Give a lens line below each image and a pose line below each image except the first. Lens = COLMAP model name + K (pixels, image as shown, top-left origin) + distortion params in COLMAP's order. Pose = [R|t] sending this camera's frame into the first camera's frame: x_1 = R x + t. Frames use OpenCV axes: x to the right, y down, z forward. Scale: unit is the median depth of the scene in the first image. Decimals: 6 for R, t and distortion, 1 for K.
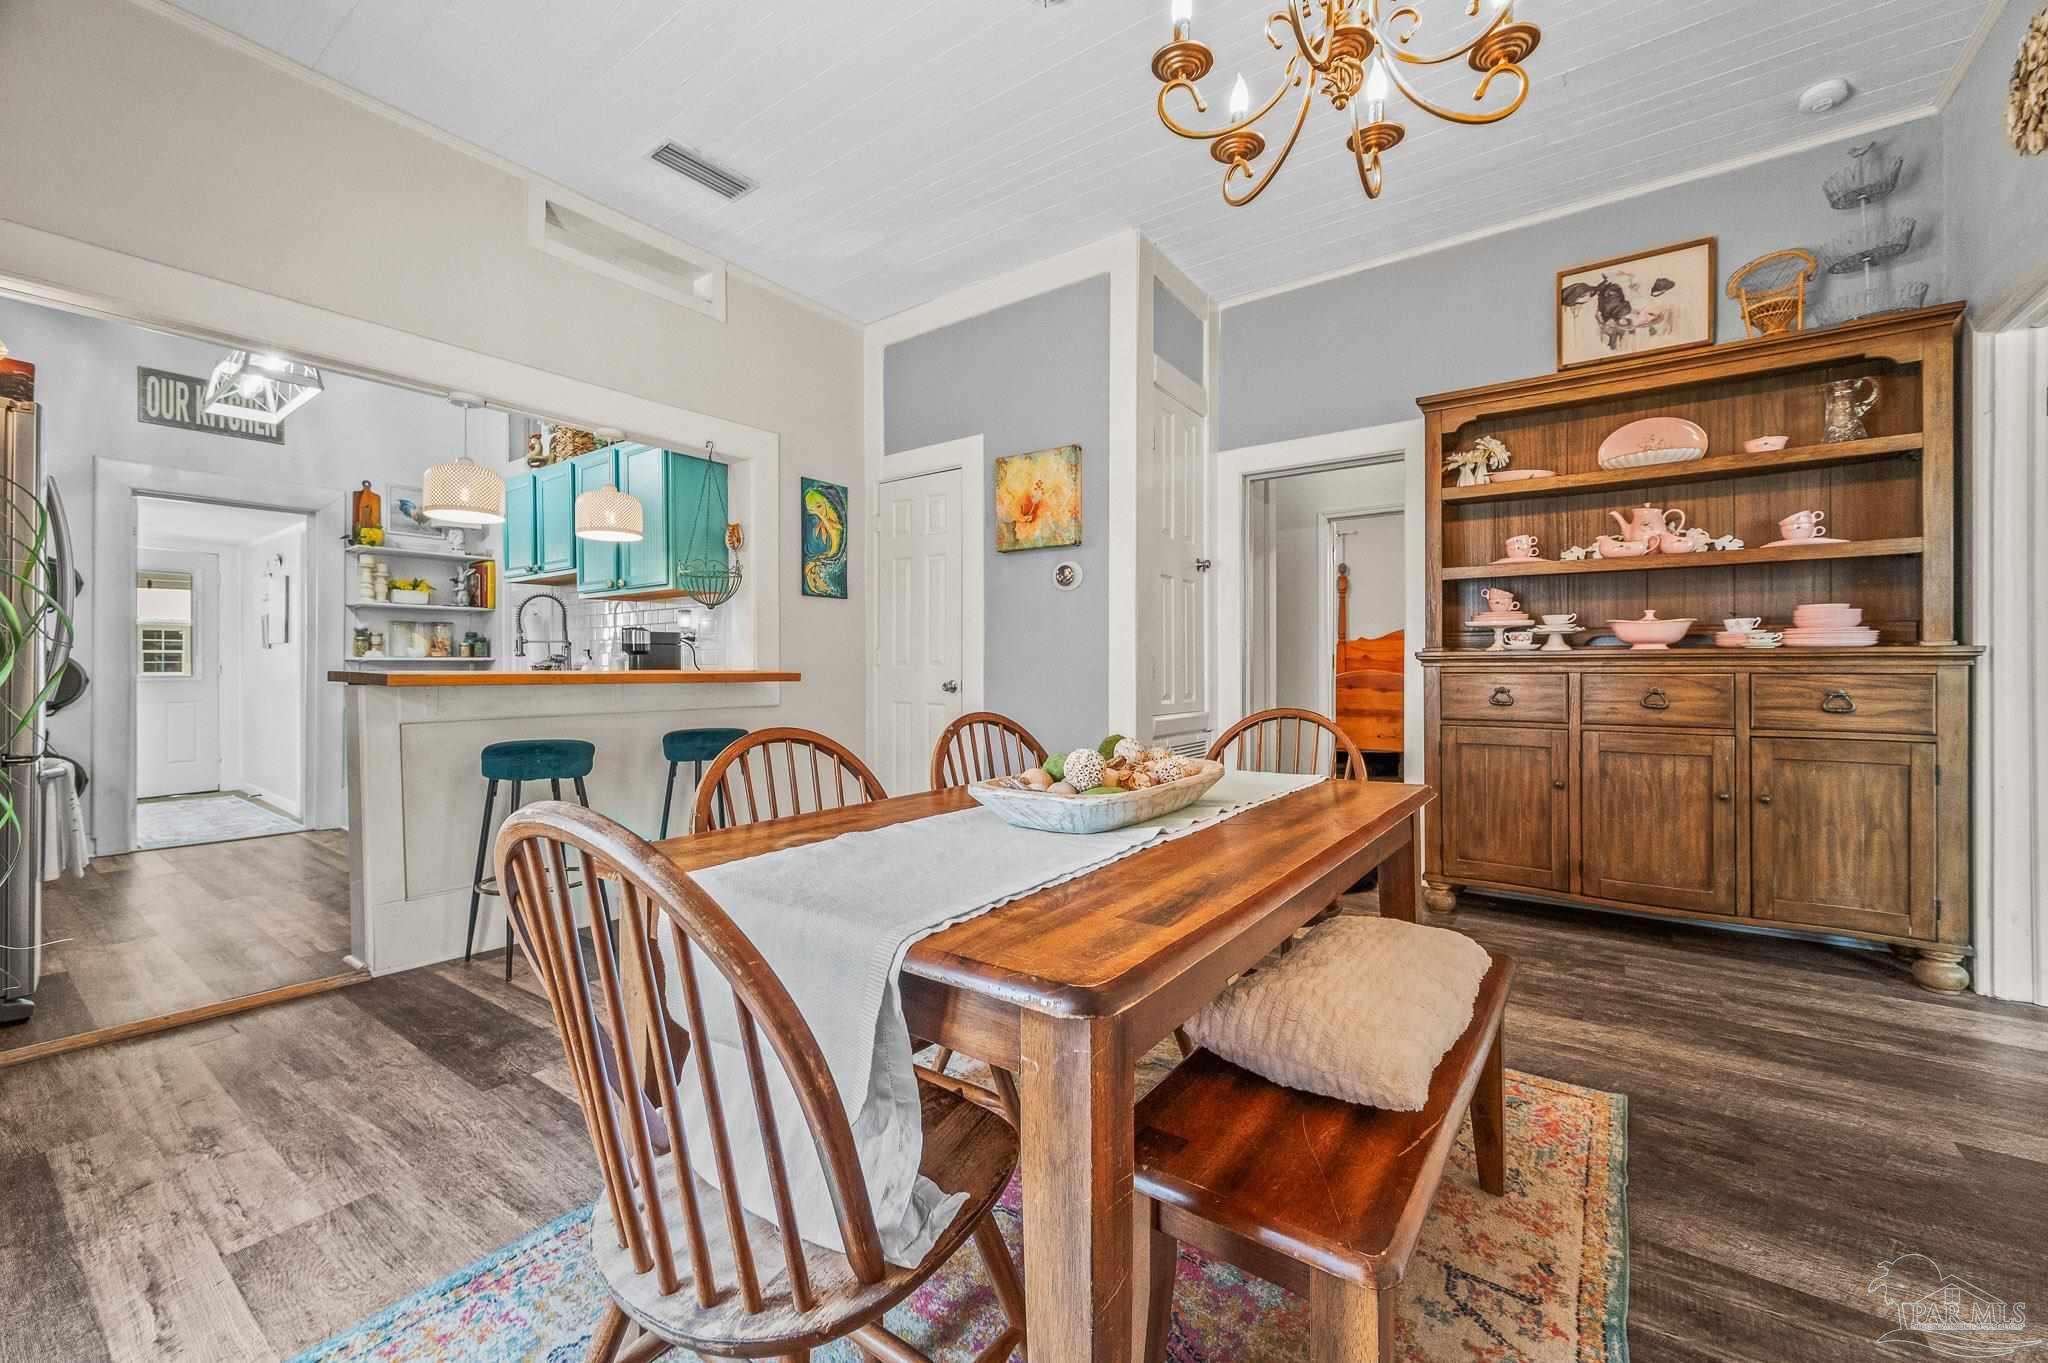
lens RADIAL K [[824.2, 0, 1039.4], [0, 824.2, 665.0], [0, 0, 1]] dist [-0.003504, 0.000320]
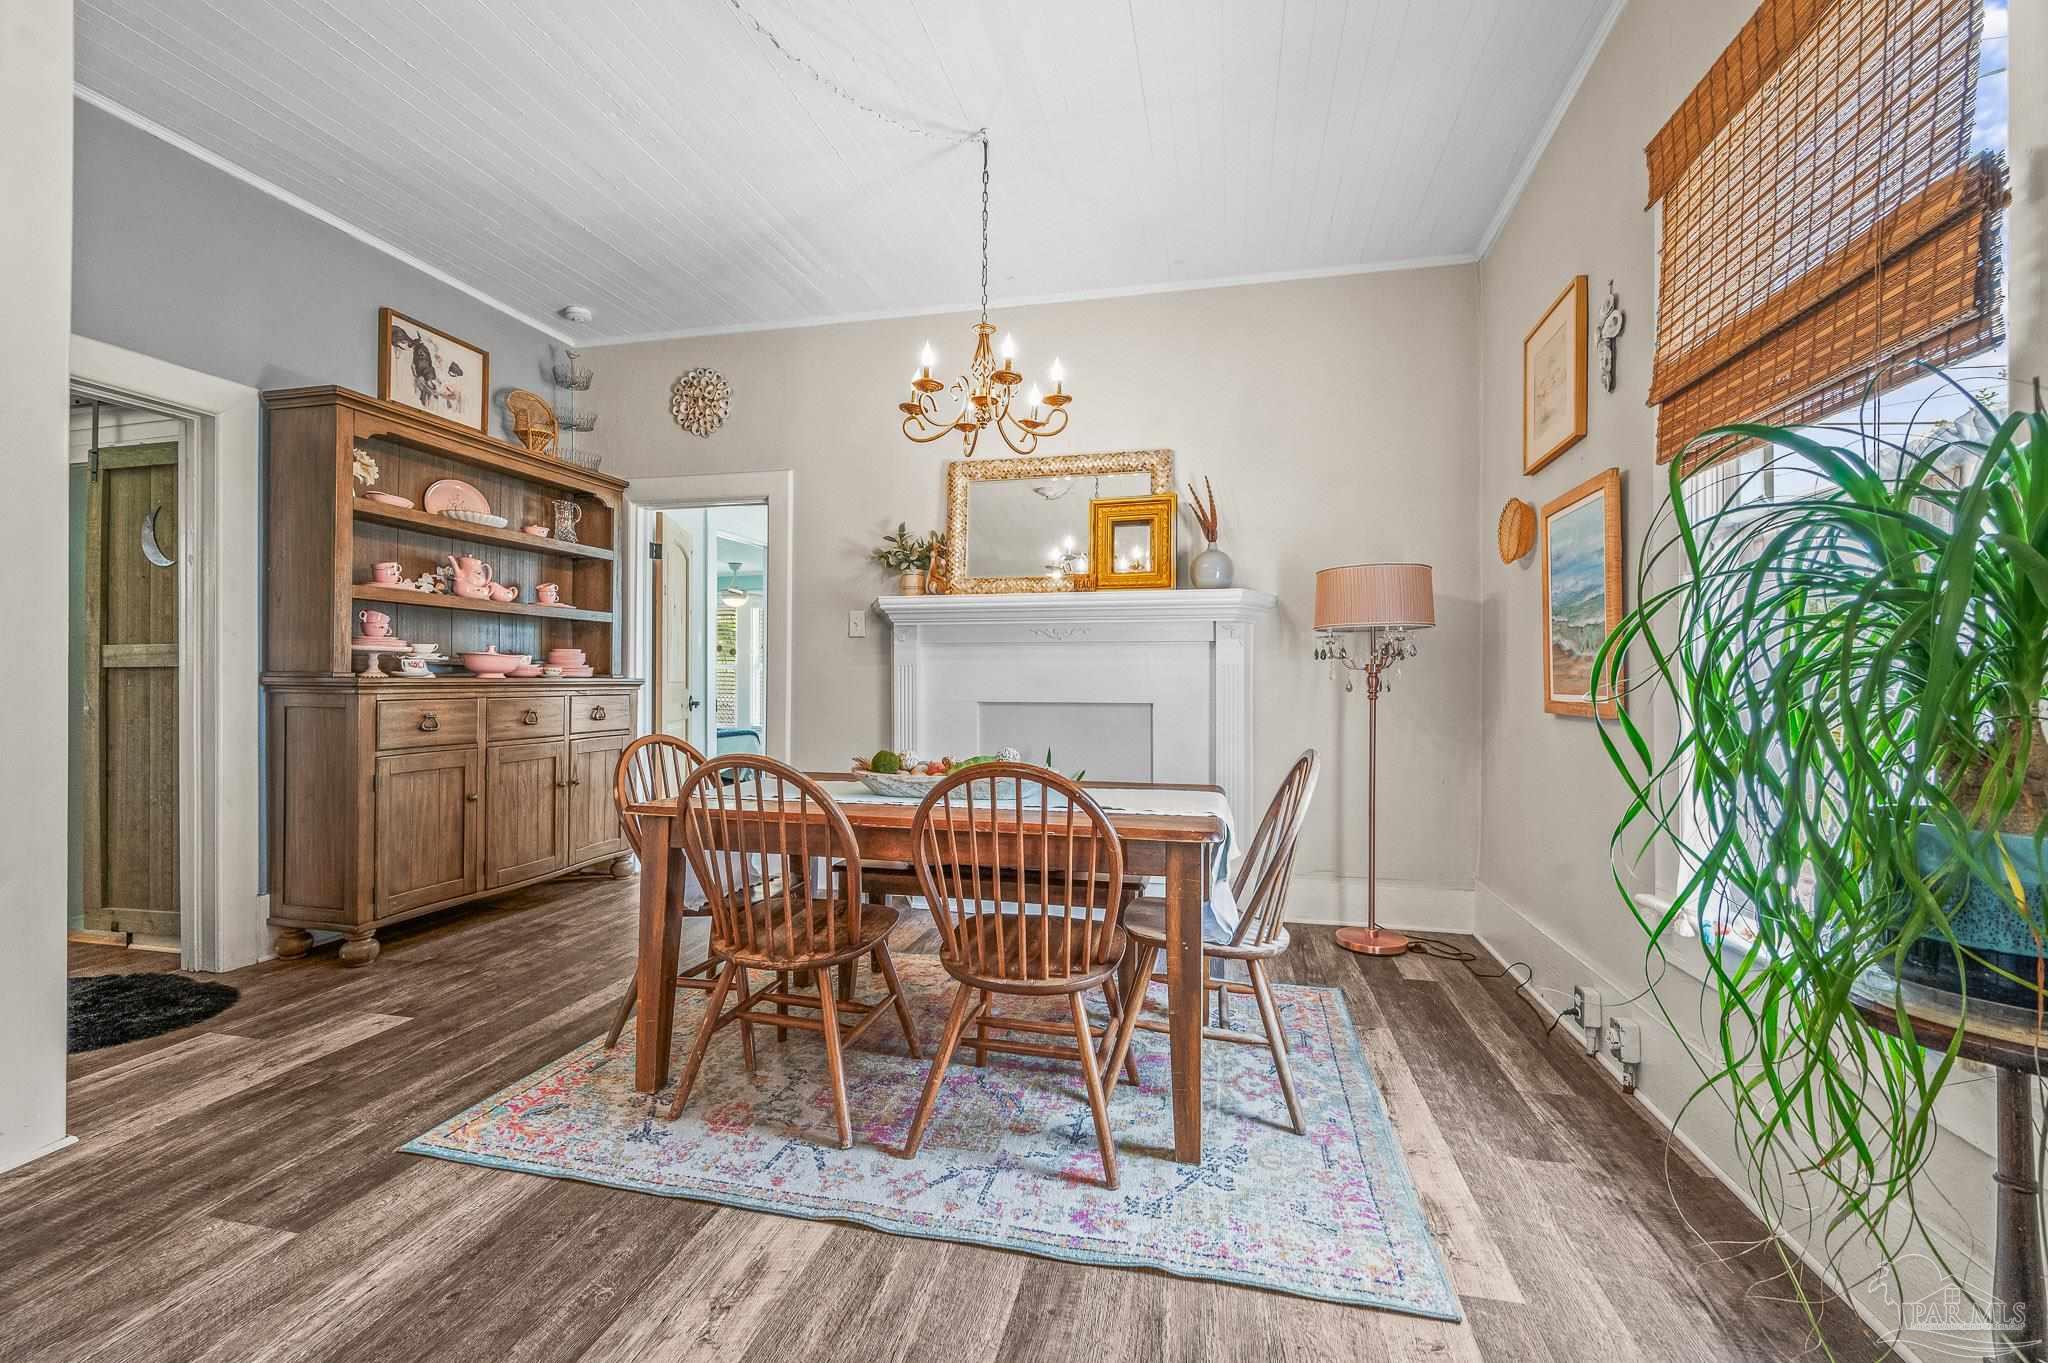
lens RADIAL K [[858.9, 0, 1014.5], [0, 858.9, 679.1], [0, 0, 1]] dist [0.000331, -0.000529]
pose [[-0.374951, 0.002256, 0.927042, -0.564084], [-0.000797, 0.999996, -0.002755, -0.010410], [-0.927044, -0.001772, -0.374947, 0.585327]]
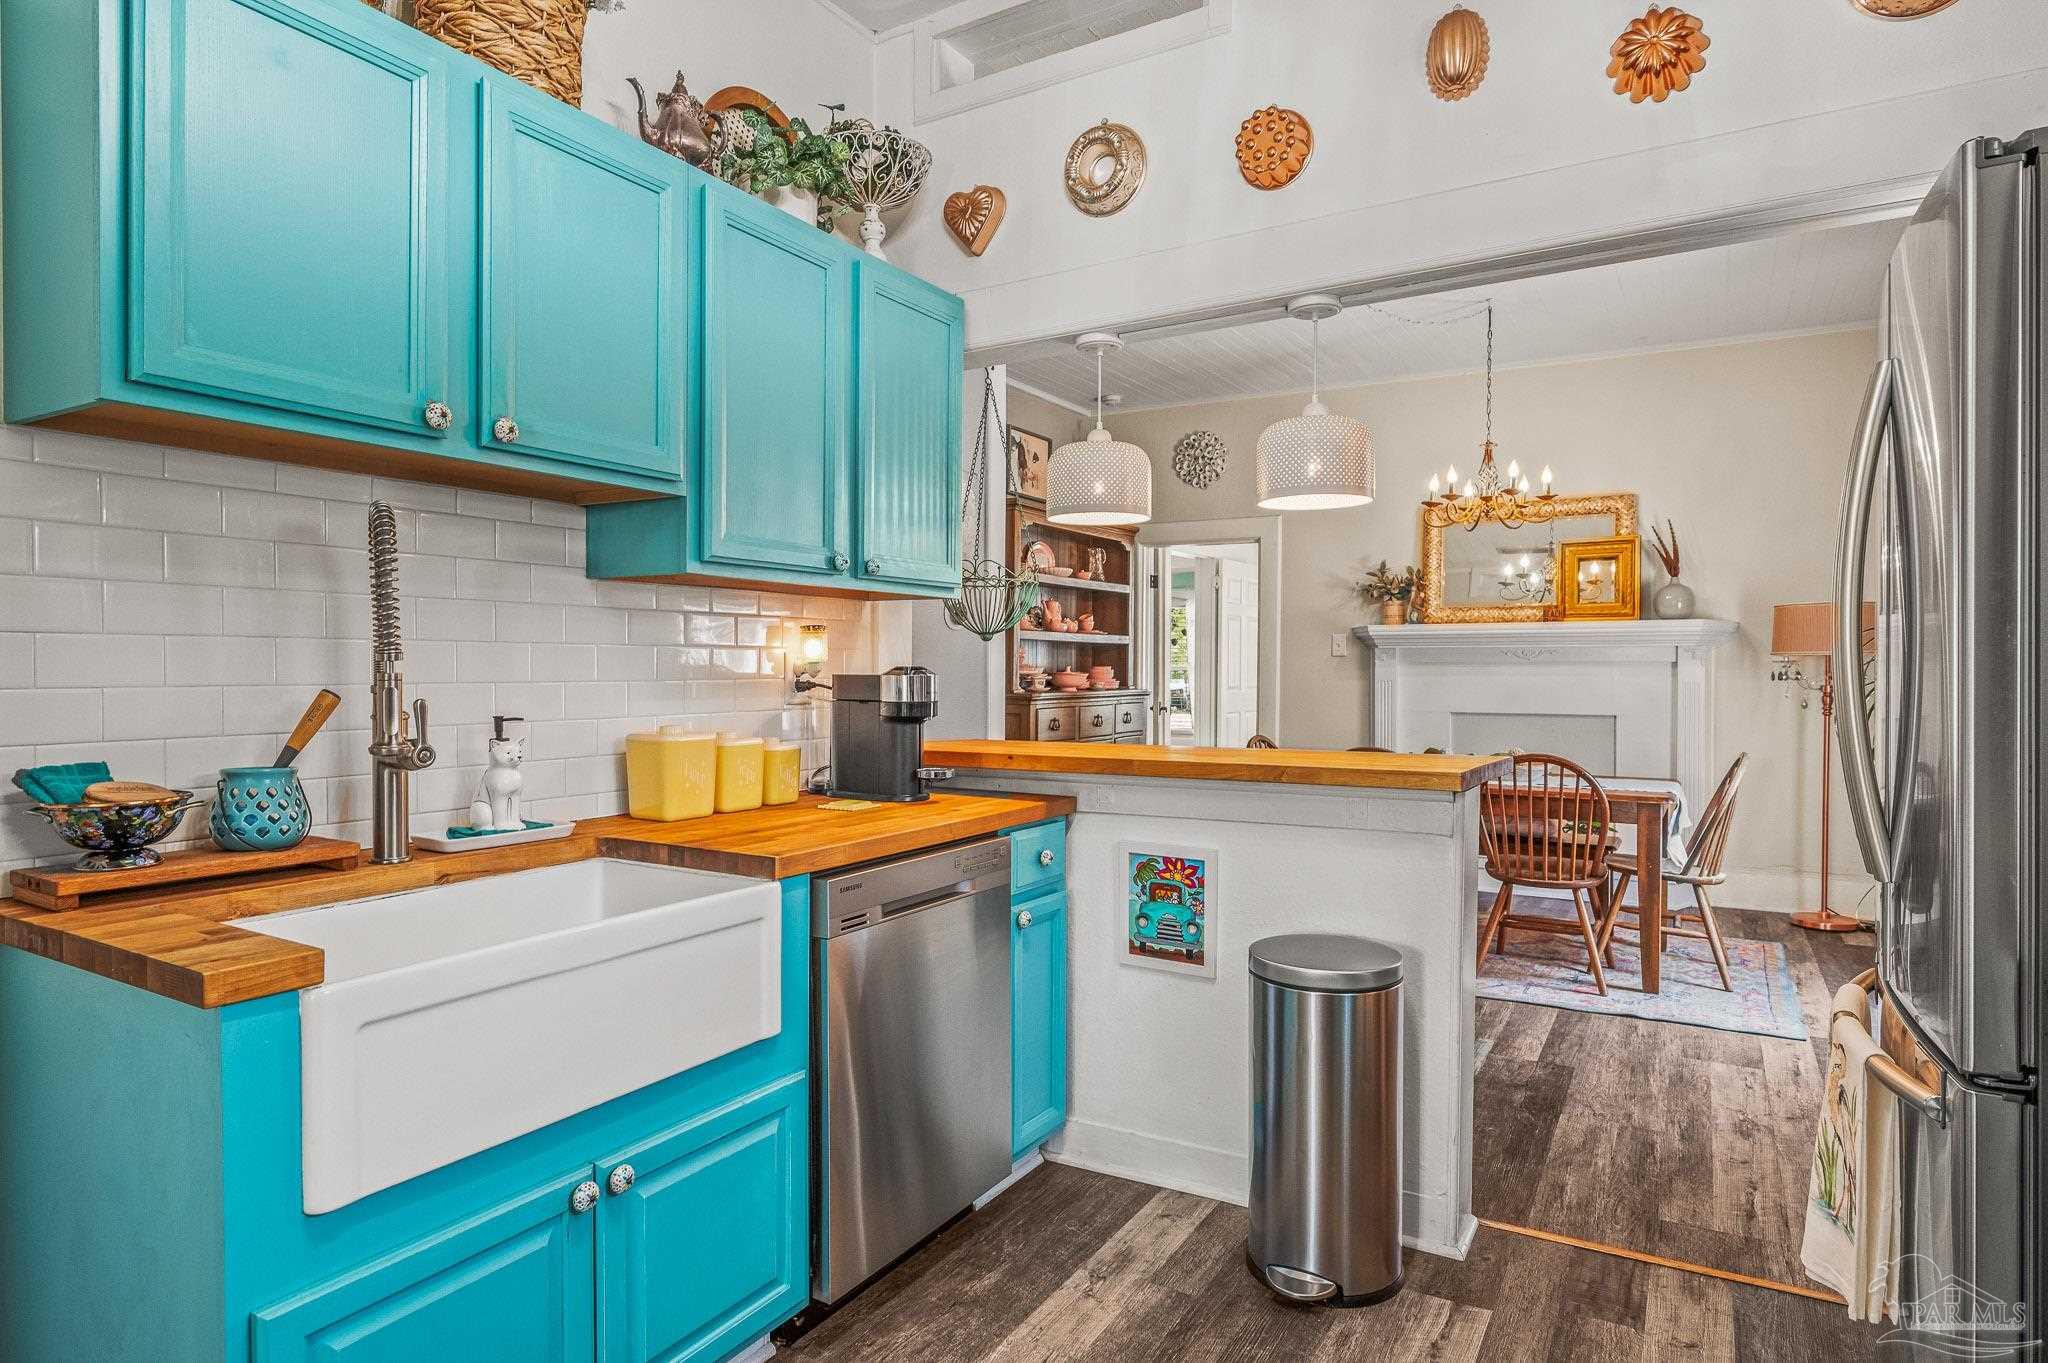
lens RADIAL K [[1162.6, 0, 1029.6], [0, 1162.6, 680.9], [0, 0, 1]] dist [0.003489, -0.002654]
pose [[-0.096789, -0.008375, 0.995270, -1.182847], [-0.001800, 0.999964, 0.008239, -0.044145], [-0.995303, -0.000994, -0.096801, 1.001552]]
